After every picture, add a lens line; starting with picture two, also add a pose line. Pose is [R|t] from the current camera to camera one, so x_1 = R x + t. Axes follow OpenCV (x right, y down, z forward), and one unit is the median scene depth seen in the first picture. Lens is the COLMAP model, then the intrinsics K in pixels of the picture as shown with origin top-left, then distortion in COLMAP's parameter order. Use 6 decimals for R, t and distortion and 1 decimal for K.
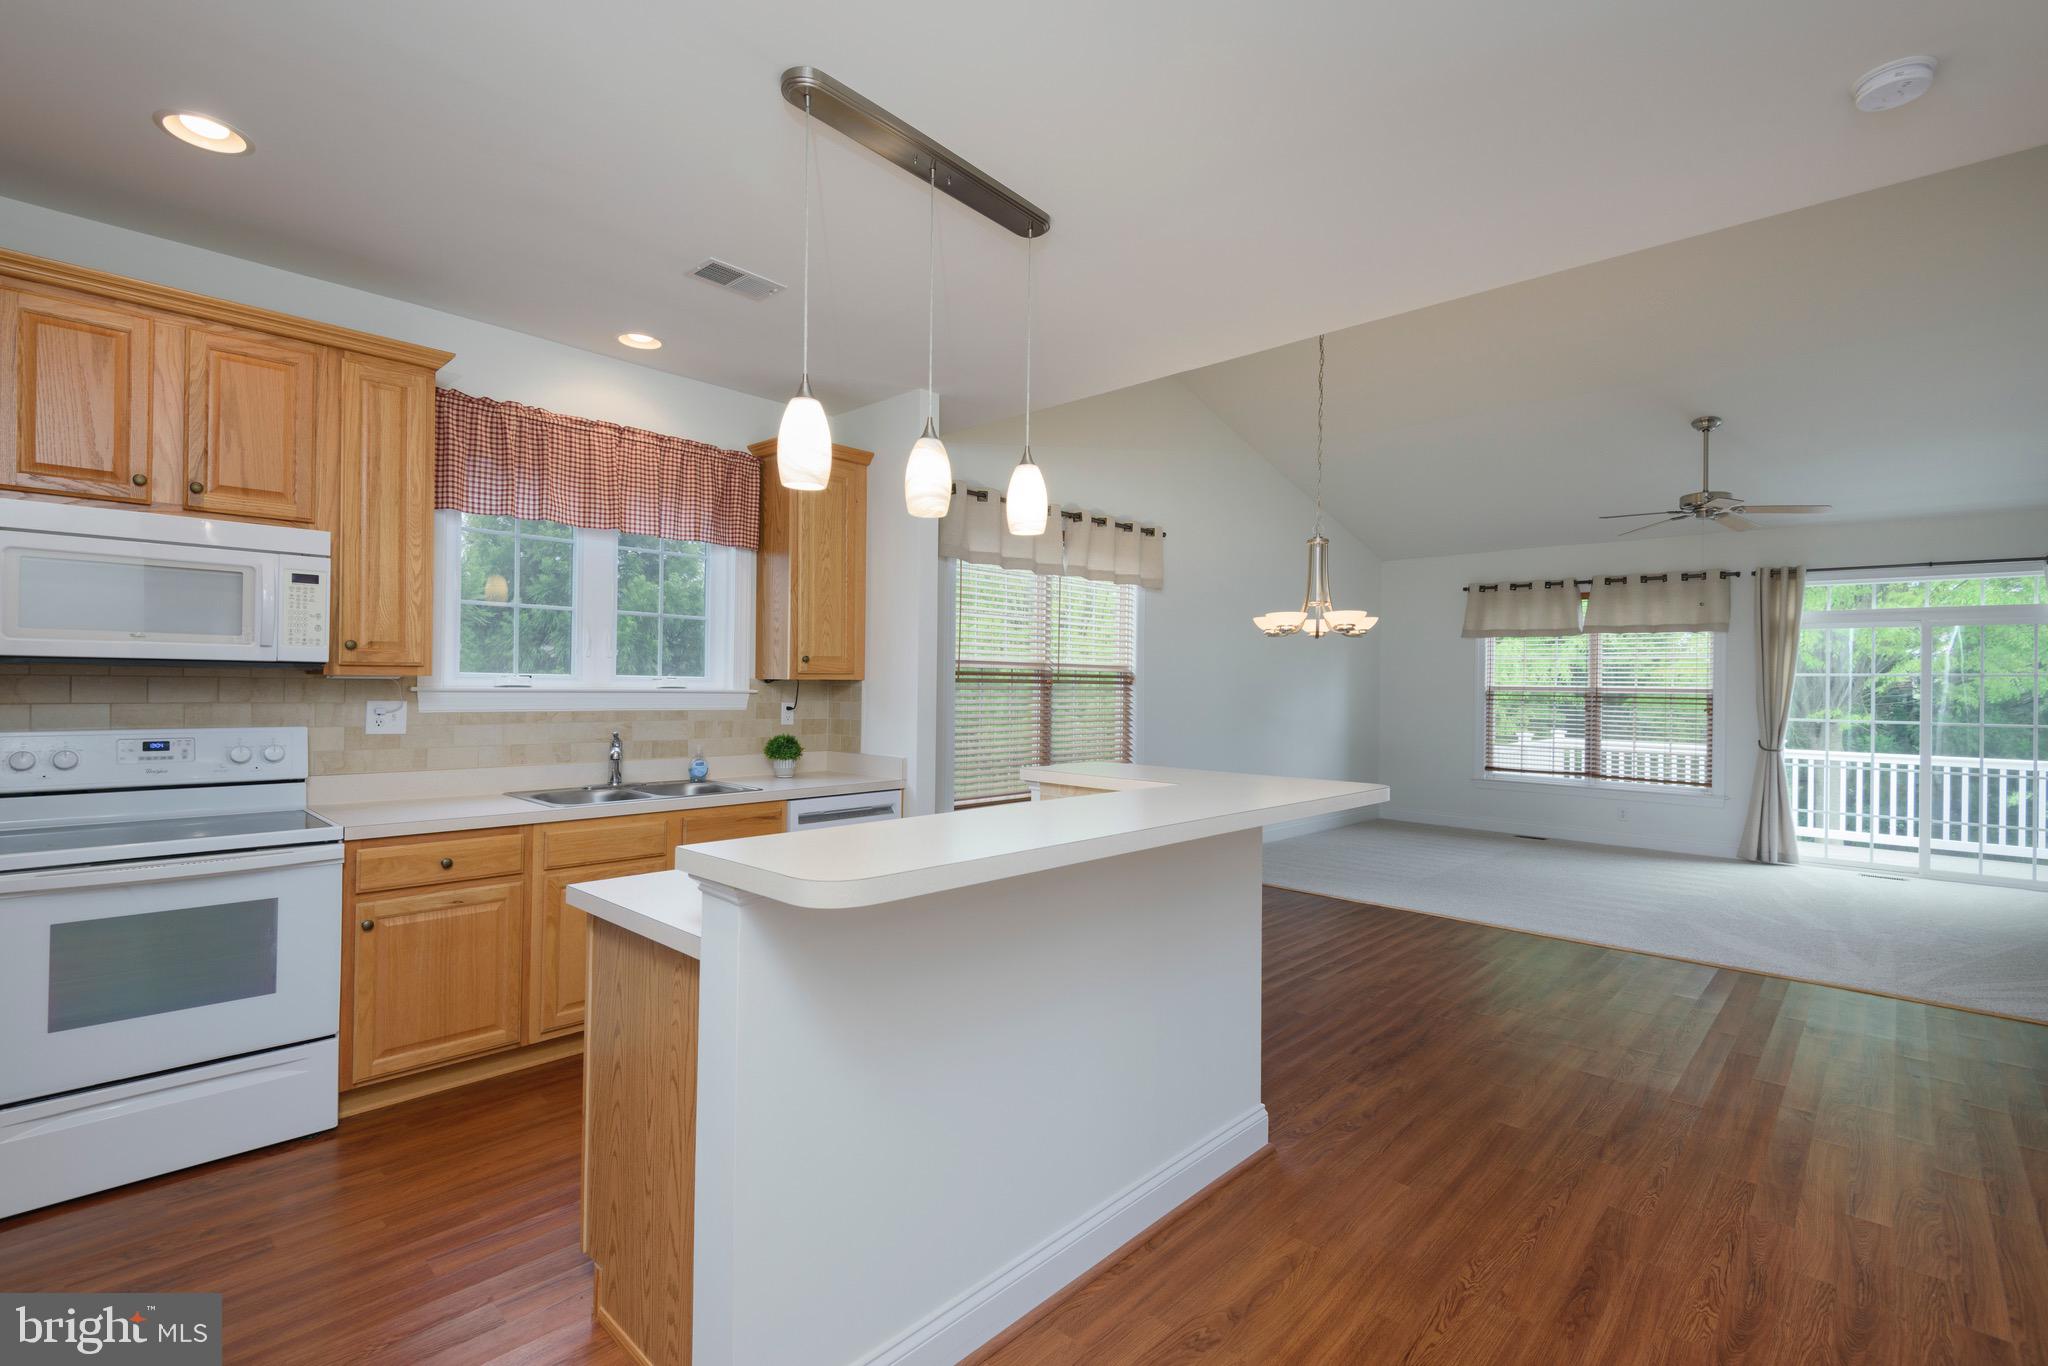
lens RADIAL K [[941.7, 0, 1019.6], [0, 941.7, 681.8], [0, 0, 1]] dist [0.003278, -0.006559]
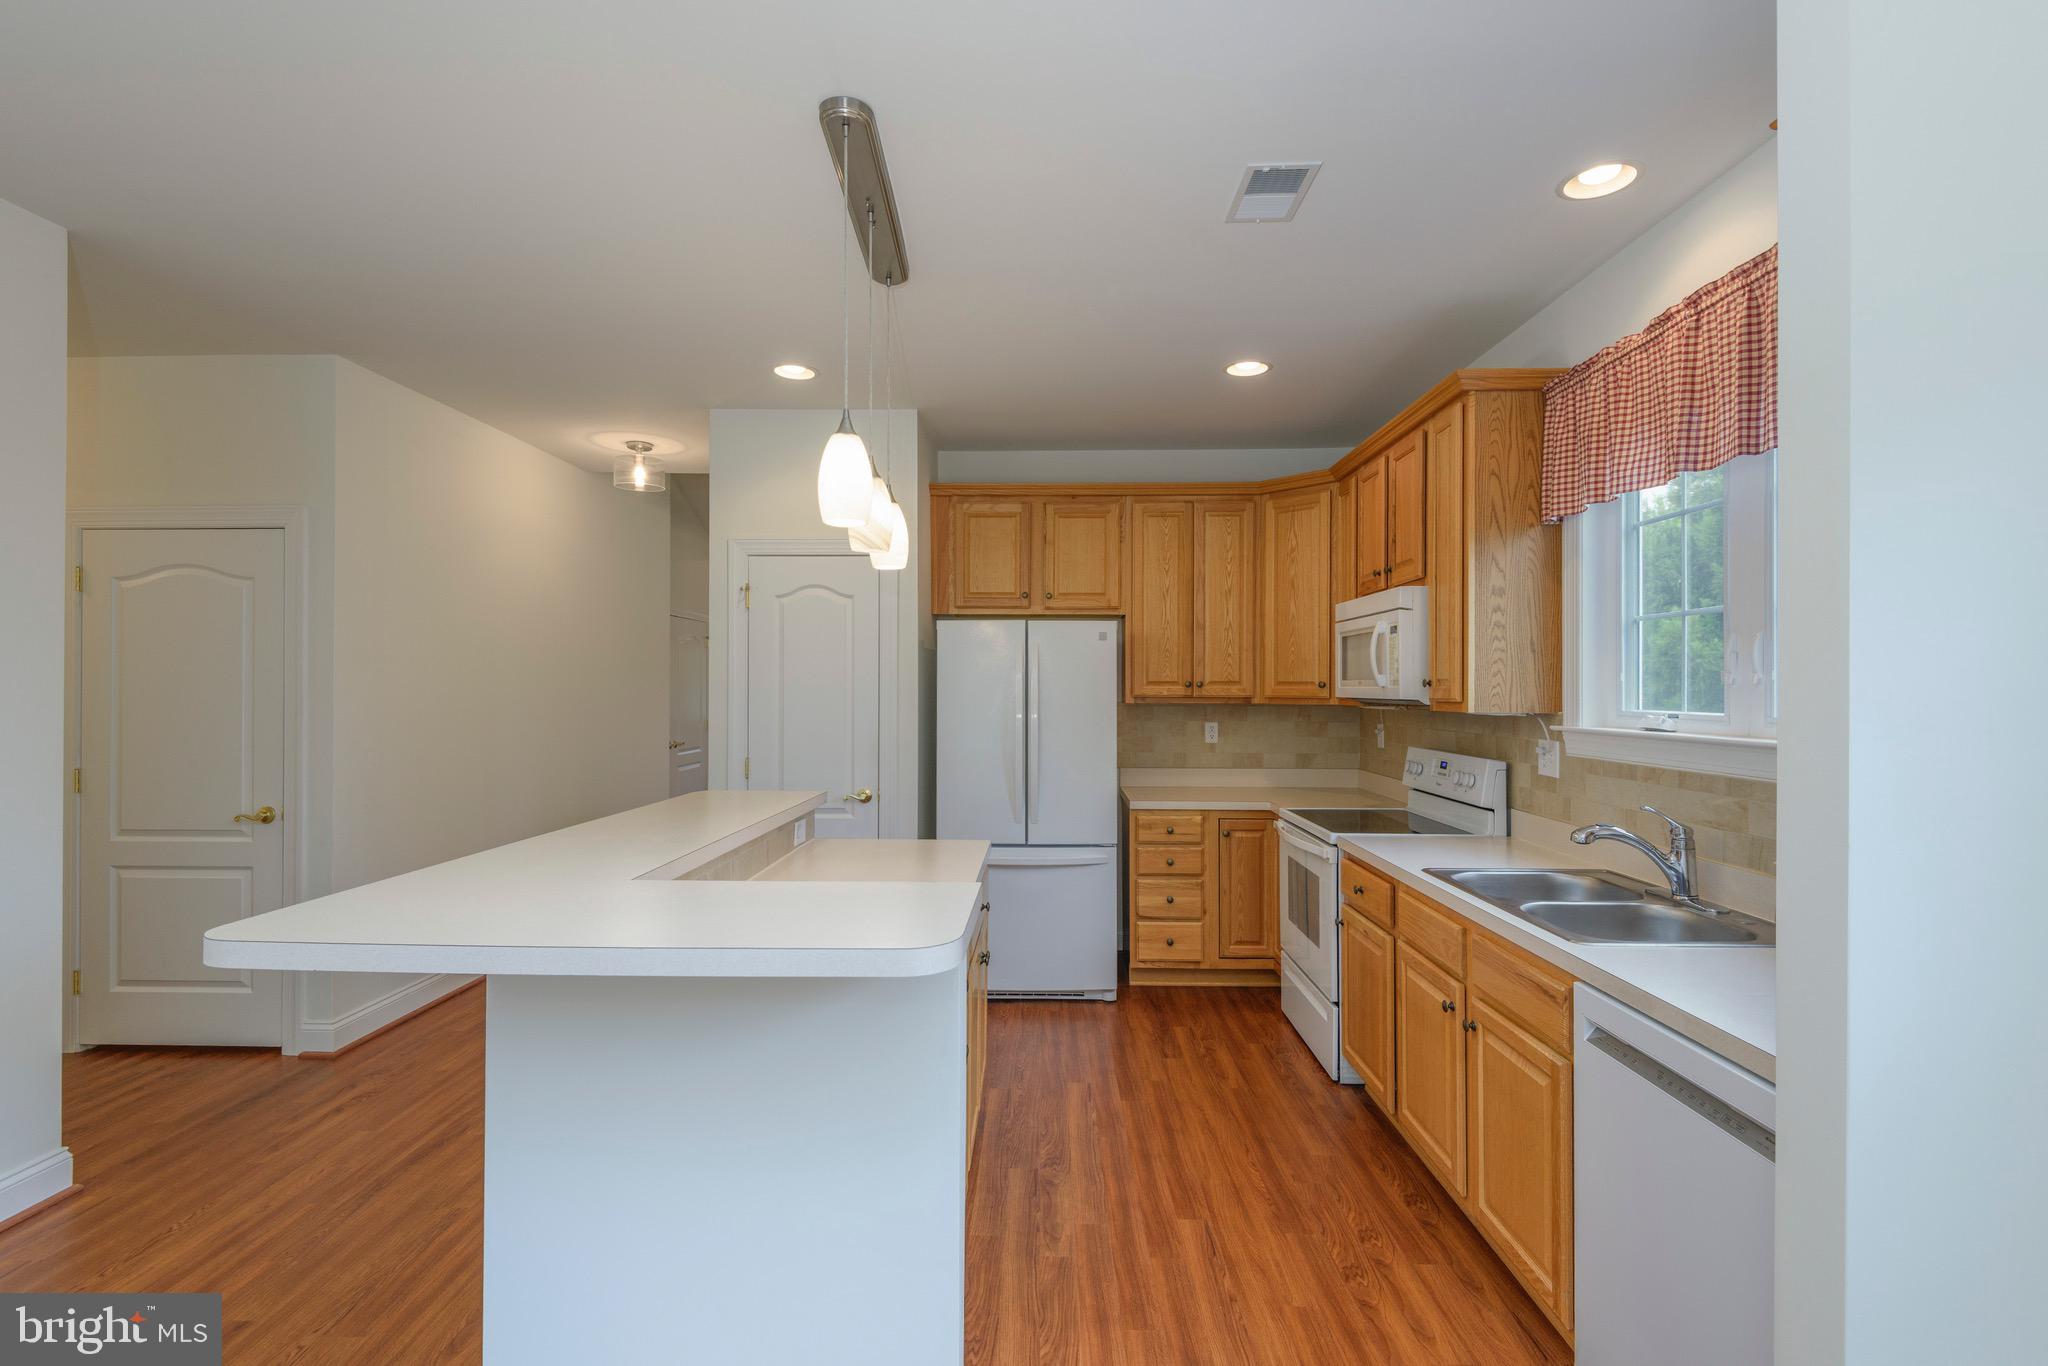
lens RADIAL K [[941.7, 0, 1027.4], [0, 941.7, 687.2], [0, 0, 1]] dist [0.003278, -0.006559]
pose [[-0.742652, -0.008383, -0.669625, 0.272304], [-0.000781, 0.999932, -0.011651, -0.017030], [0.669677, -0.008130, -0.742608, 1.121187]]
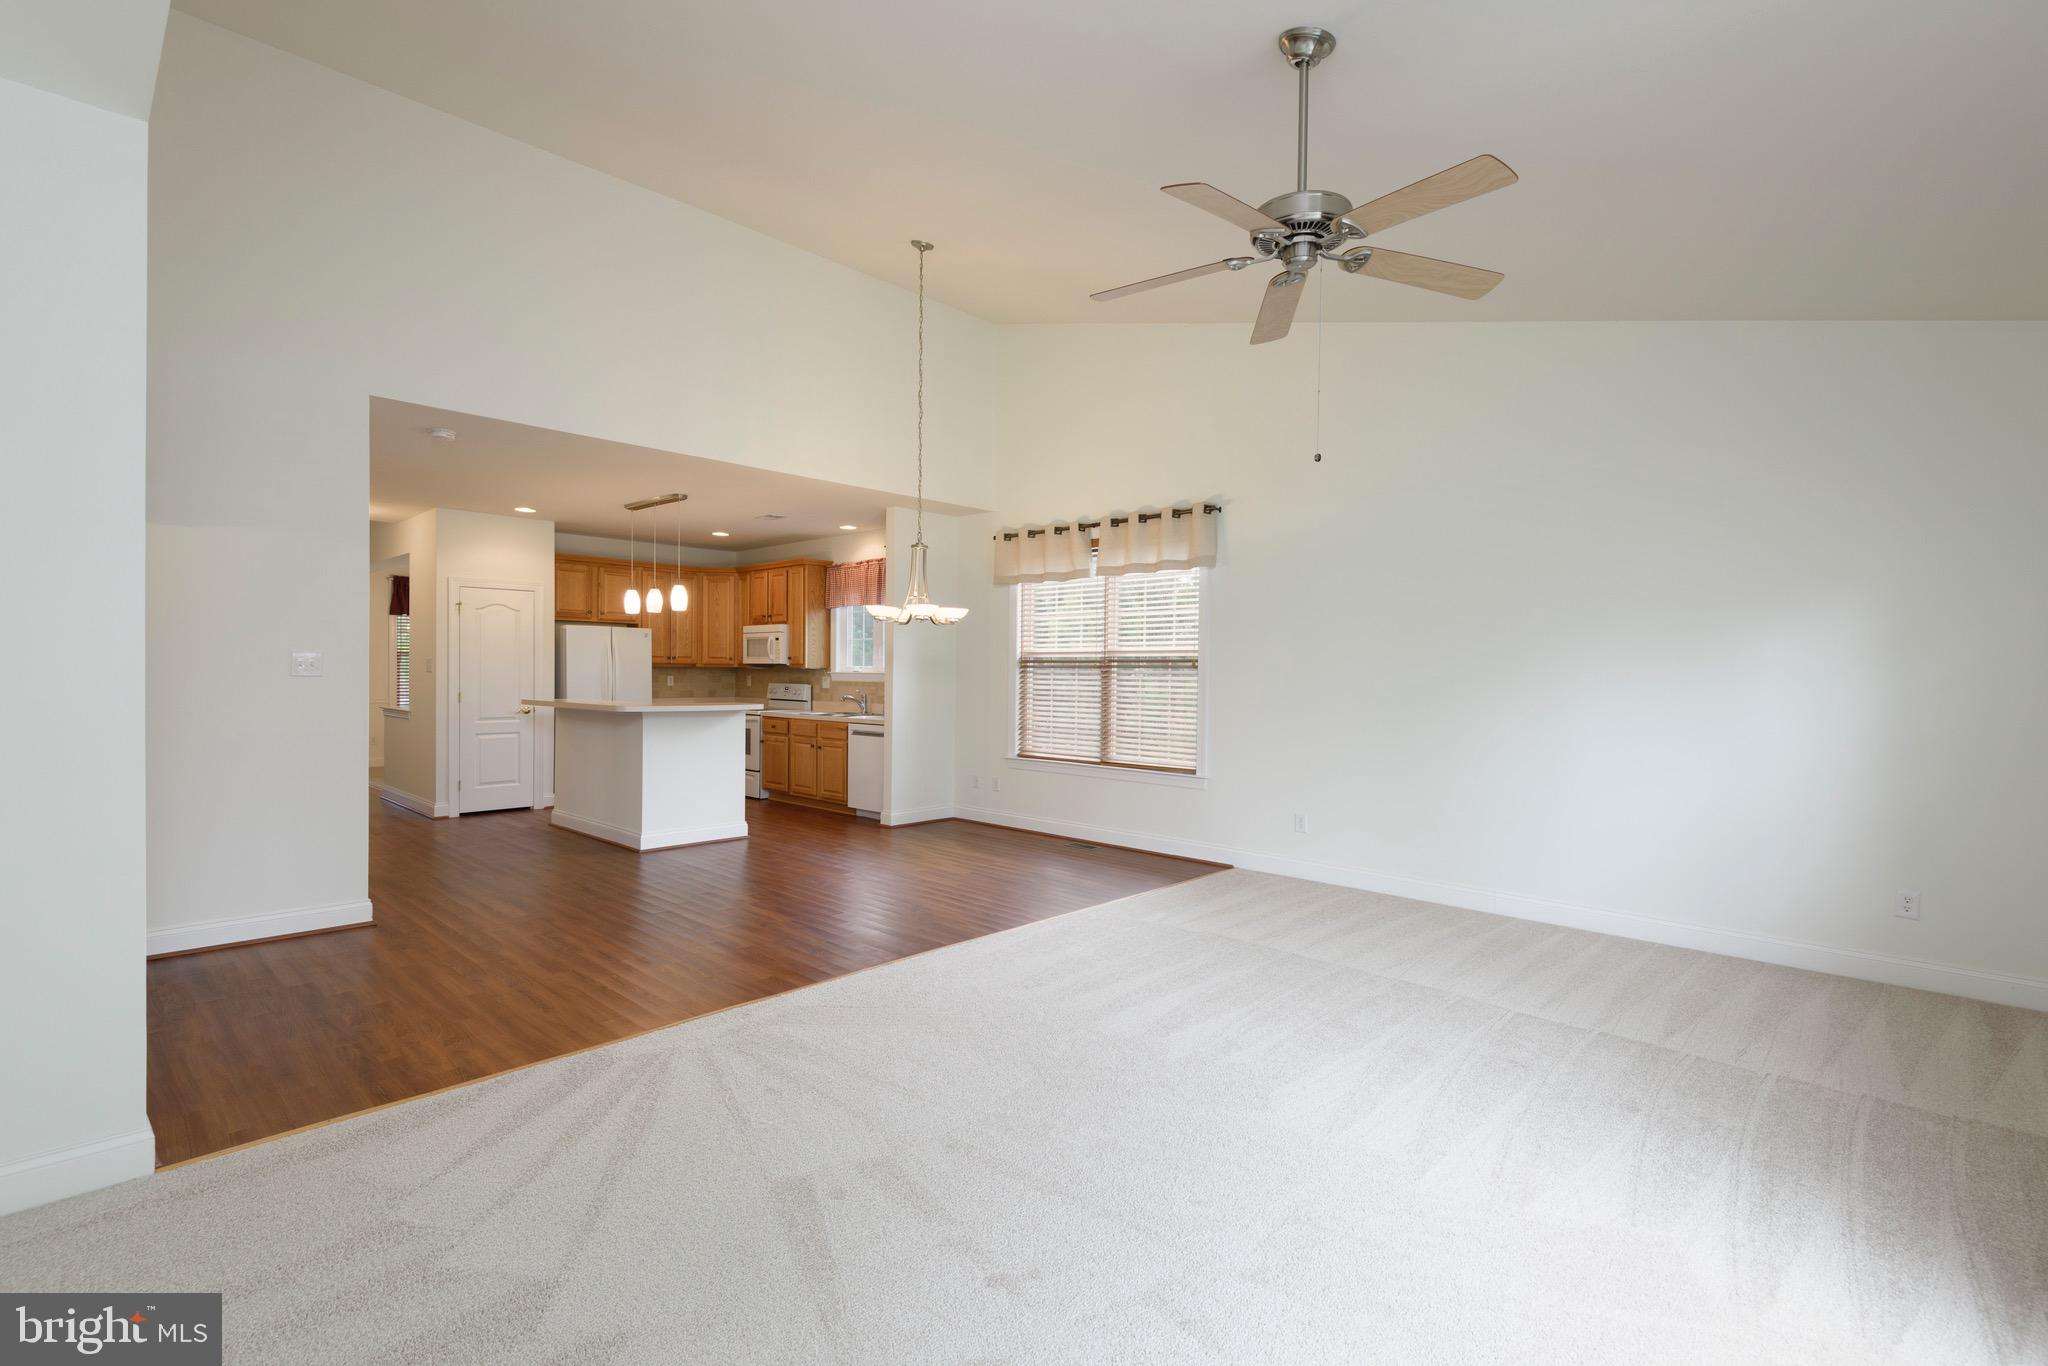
lens RADIAL K [[941.7, 0, 1020.9], [0, 941.7, 697.1], [0, 0, 1]] dist [0.003278, -0.006559]
pose [[-0.019004, 0.018058, -0.999656, 1.850289], [0.000158, 0.999837, 0.018058, 0.025965], [0.999819, 0.000186, -0.019004, 1.380680]]
